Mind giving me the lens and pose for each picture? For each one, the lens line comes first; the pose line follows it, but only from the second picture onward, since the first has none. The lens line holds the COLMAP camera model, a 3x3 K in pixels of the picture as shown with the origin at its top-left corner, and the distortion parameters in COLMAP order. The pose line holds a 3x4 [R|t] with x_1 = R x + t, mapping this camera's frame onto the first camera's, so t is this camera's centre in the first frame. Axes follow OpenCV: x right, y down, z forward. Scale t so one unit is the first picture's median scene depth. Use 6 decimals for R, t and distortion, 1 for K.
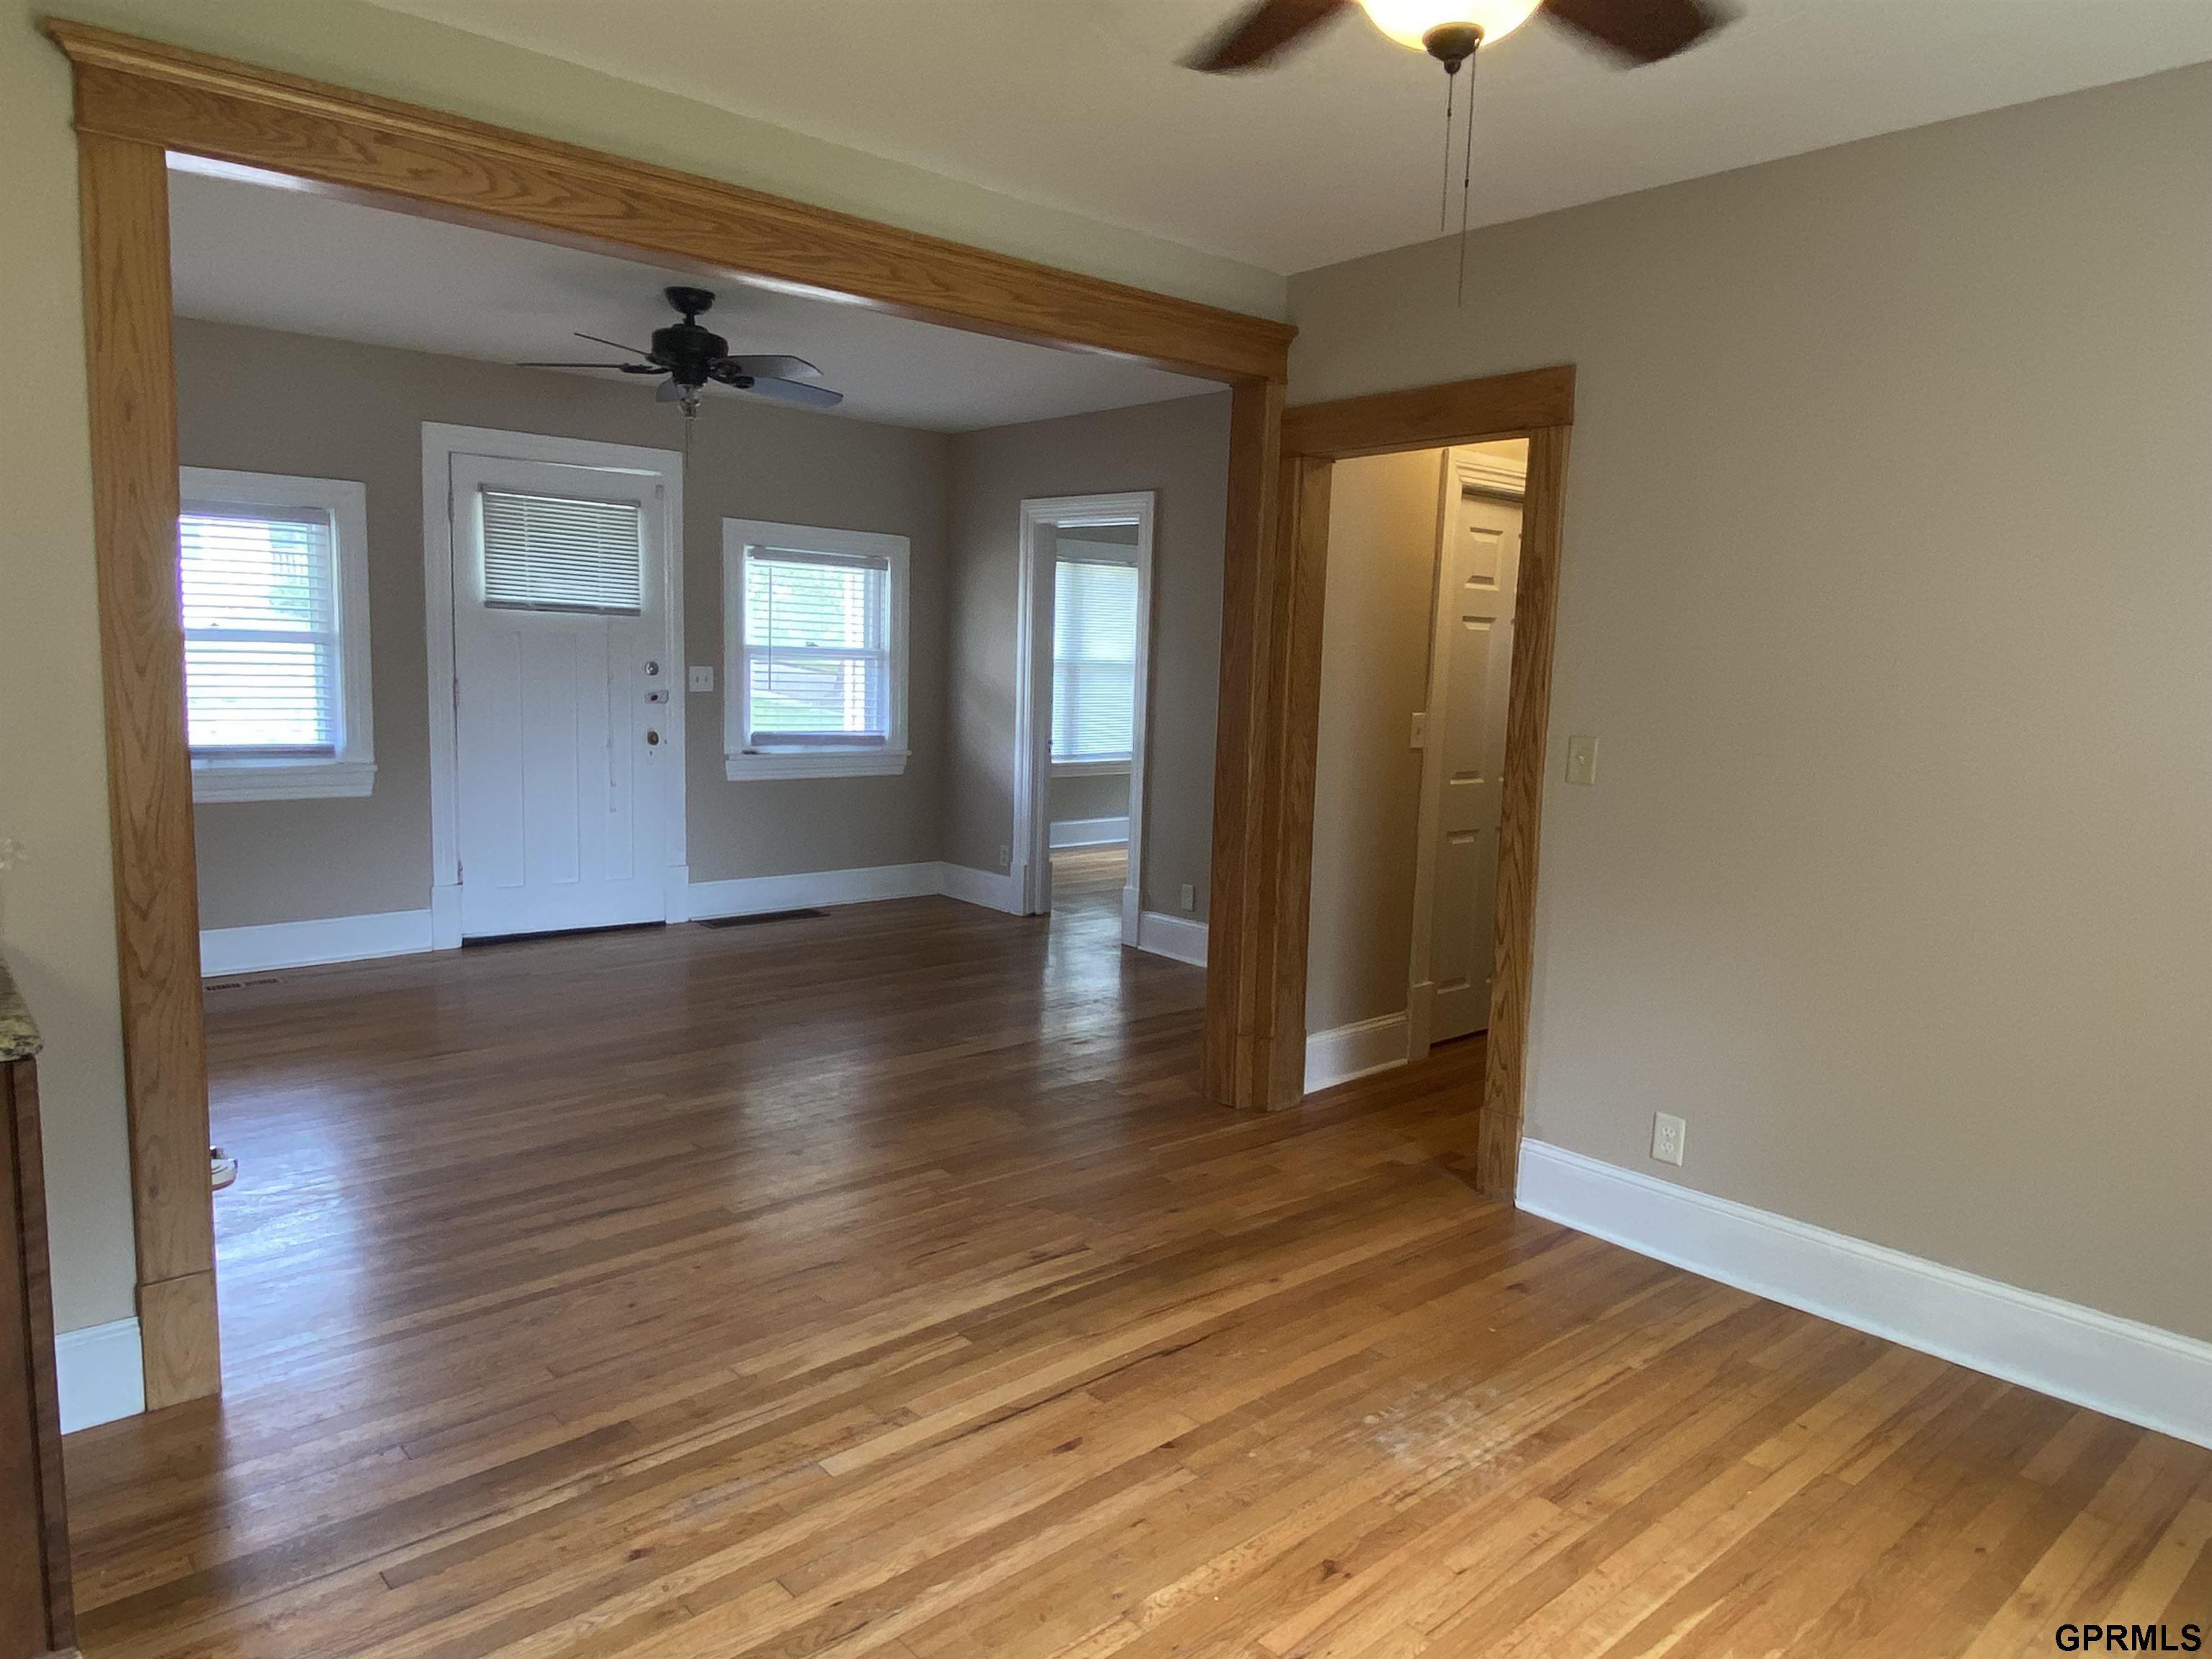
lens RADIAL K [[1445.5, 0, 1106.0], [0, 1445.5, 829.5], [0, 0, 1]] dist [0.006077, -0.000178]
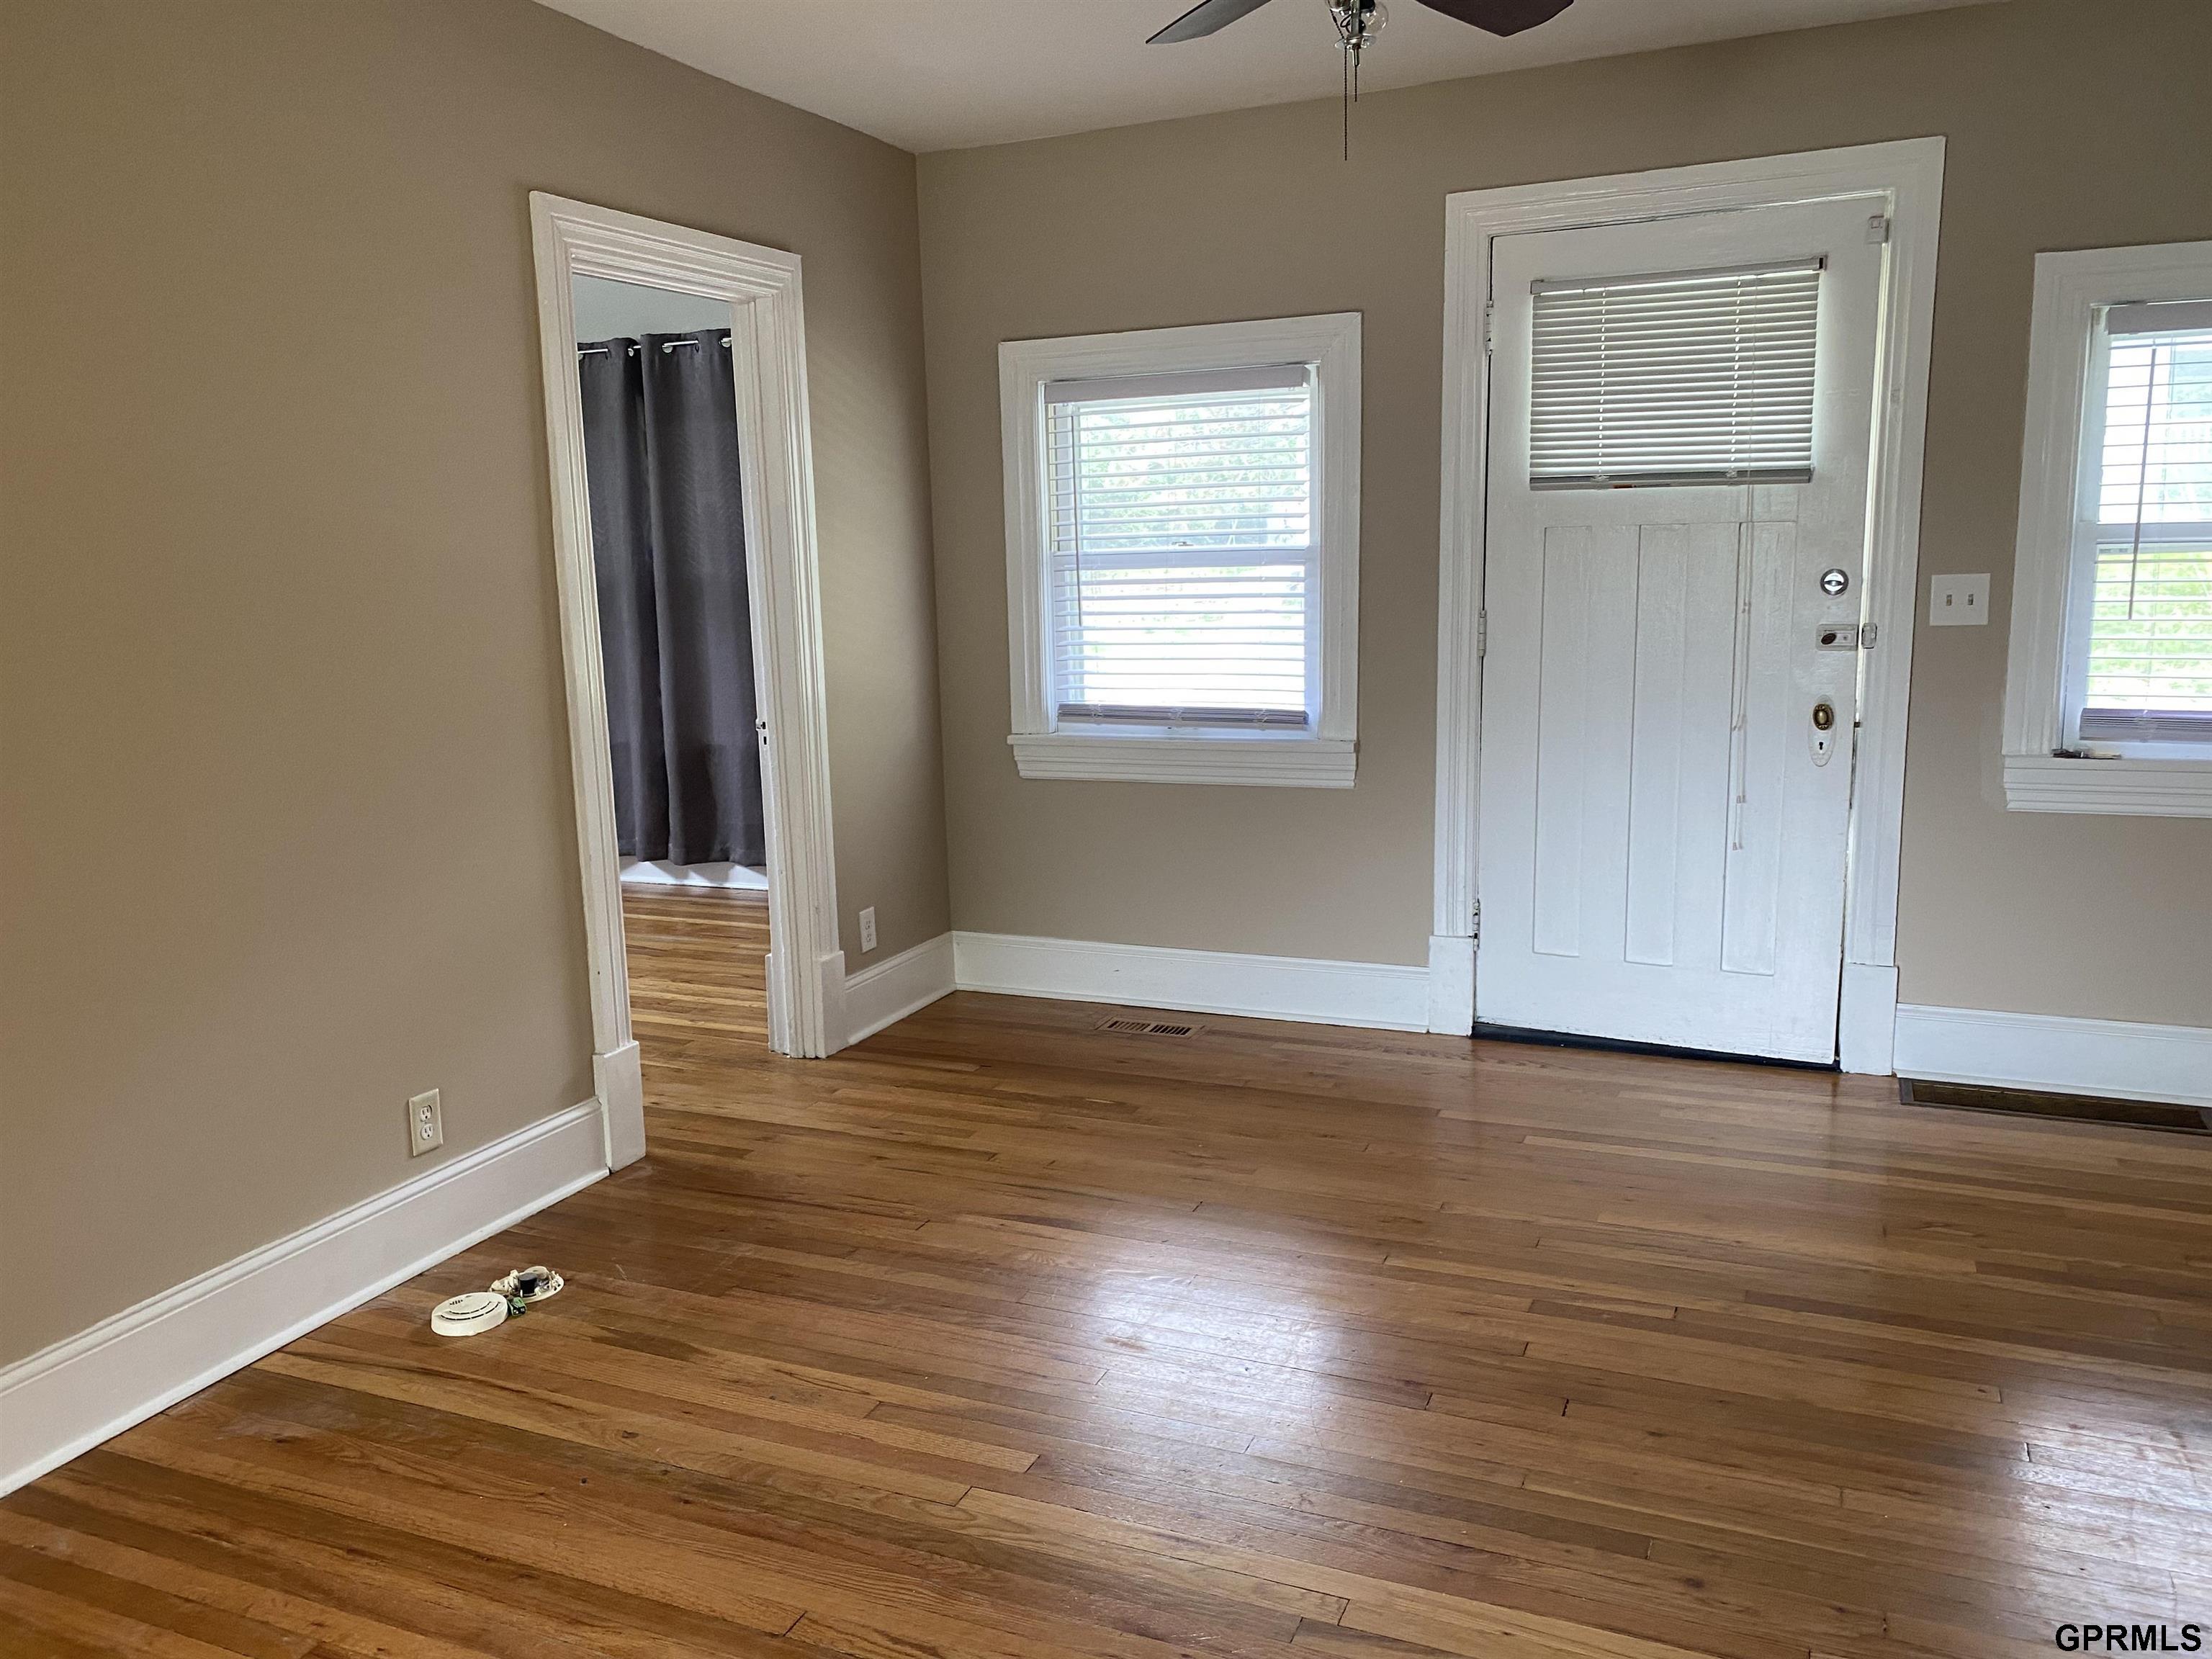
lens RADIAL K [[1679.1, 0, 1106.0], [0, 1679.1, 829.5], [0, 0, 1]] dist [0.034167, -0.049540]
pose [[0.406951, 0.110800, -0.906705, 0.146781], [-0.070803, 0.993456, 0.089623, -0.063081], [0.910702, 0.027726, 0.412133, 0.551831]]
